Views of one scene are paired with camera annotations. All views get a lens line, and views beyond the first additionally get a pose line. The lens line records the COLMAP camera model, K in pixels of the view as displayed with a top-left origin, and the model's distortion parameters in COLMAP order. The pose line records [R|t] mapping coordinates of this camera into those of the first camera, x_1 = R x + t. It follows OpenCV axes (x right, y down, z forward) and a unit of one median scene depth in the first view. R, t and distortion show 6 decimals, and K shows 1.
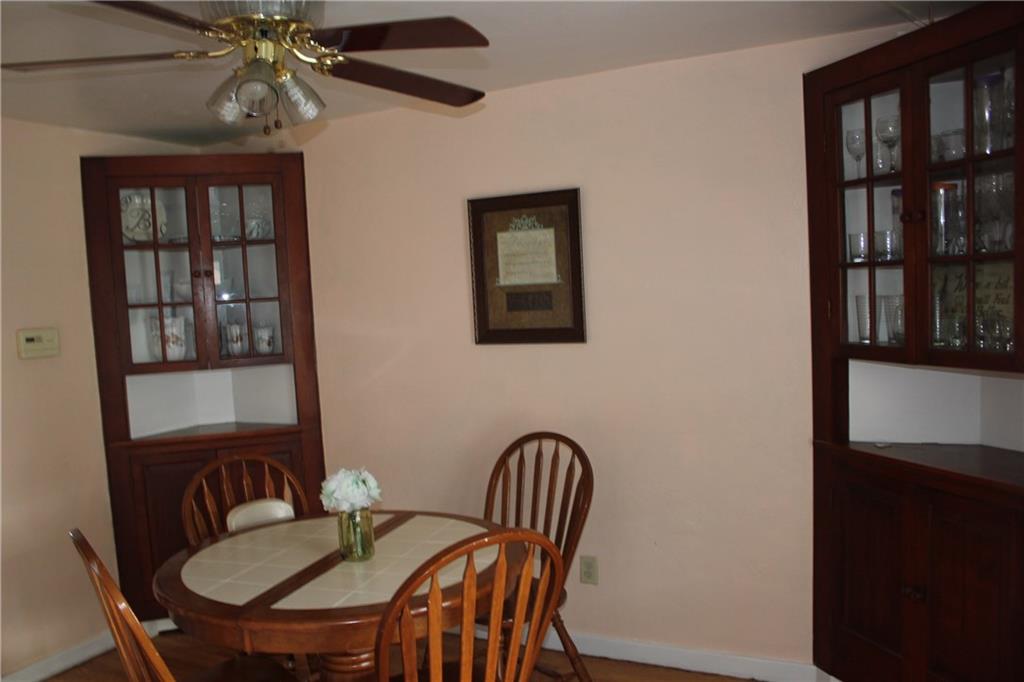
lens RADIAL K [[855.3, 0, 511.2], [0, 855.3, 367.1], [0, 0, 1]] dist [-0.155519, 0.138378]
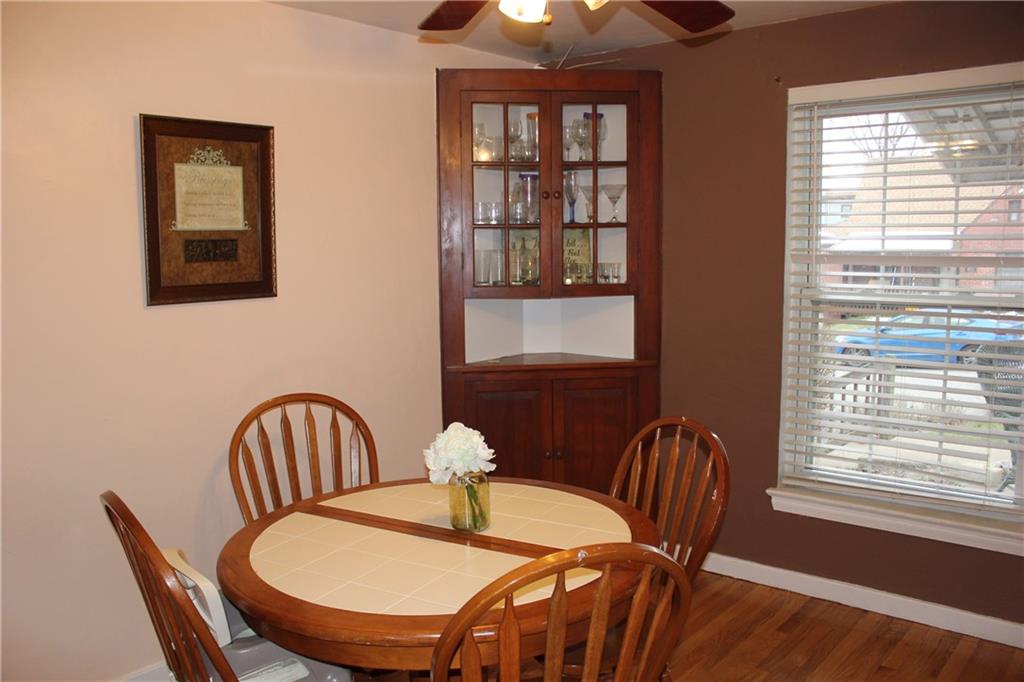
lens RADIAL K [[859.6, 0, 509.3], [0, 859.6, 371.2], [0, 0, 1]] dist [-0.161341, 0.154236]
pose [[0.216972, -0.105733, 0.970435, -0.735972], [0.079730, 0.992715, 0.090334, -0.010604], [-0.972916, 0.057772, 0.223821, 0.539459]]
